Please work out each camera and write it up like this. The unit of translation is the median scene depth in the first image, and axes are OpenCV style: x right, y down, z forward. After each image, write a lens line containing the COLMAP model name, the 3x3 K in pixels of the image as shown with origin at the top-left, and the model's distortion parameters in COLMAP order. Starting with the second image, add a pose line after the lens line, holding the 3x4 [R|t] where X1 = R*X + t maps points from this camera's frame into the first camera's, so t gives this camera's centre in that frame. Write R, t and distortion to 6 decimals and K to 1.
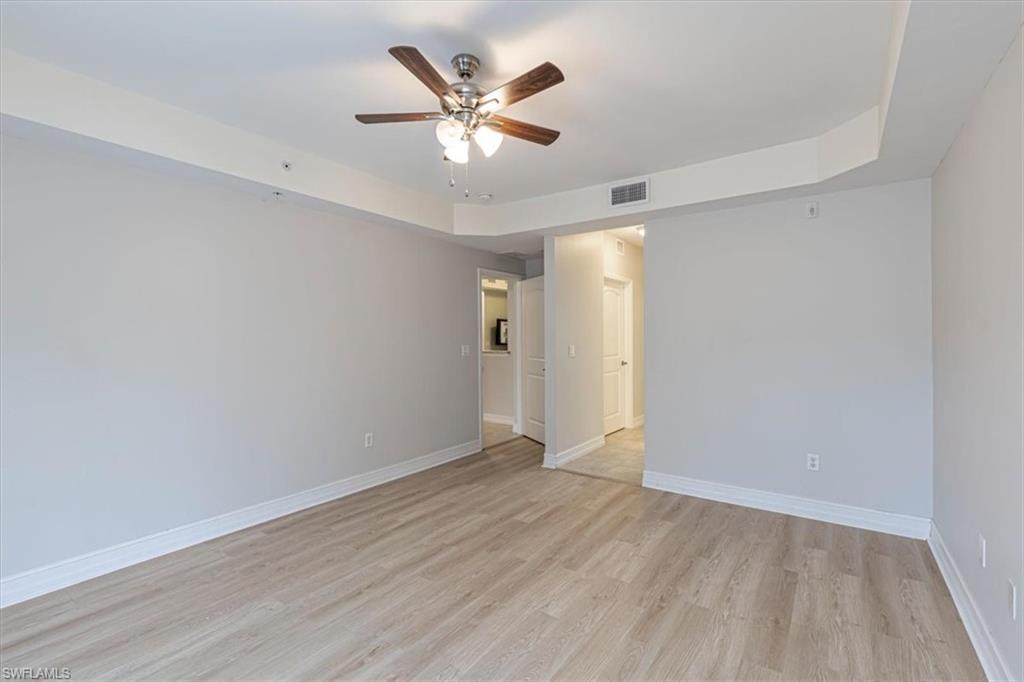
lens RADIAL K [[459.4, 0, 515.7], [0, 459.4, 340.1], [0, 0, 1]] dist [0.005525, 0.000131]
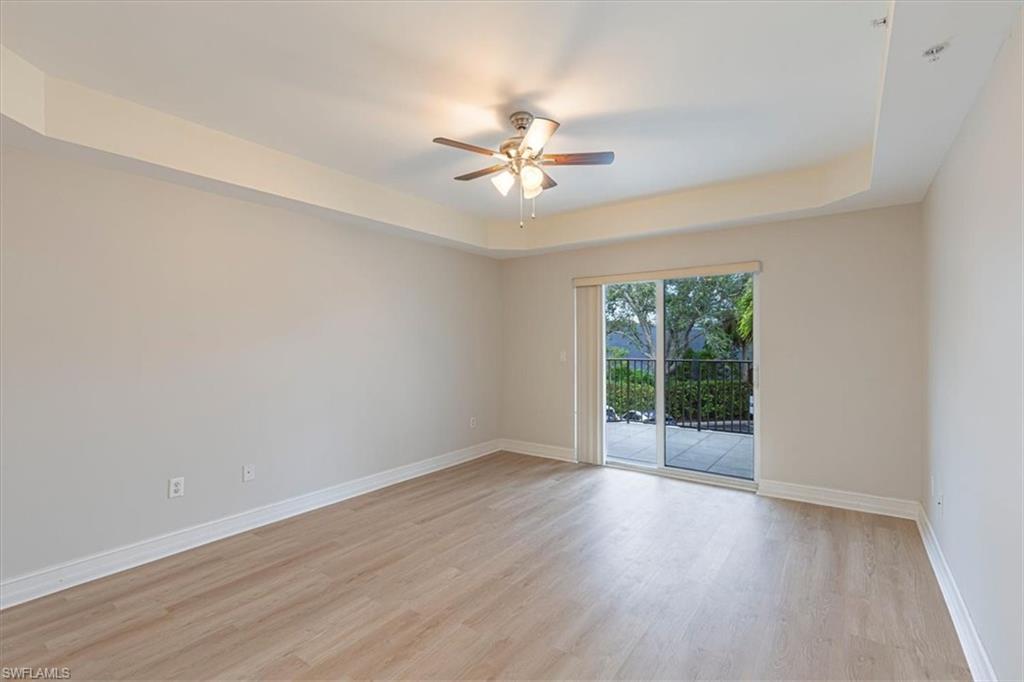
lens RADIAL K [[459.4, 0, 515.7], [0, 459.4, 340.1], [0, 0, 1]] dist [0.005525, 0.000131]
pose [[-0.999816, 0.008170, 0.017360, -0.095369], [0.008235, 0.999959, 0.003652, -0.016313], [-0.017329, 0.003794, -0.999843, 1.941975]]
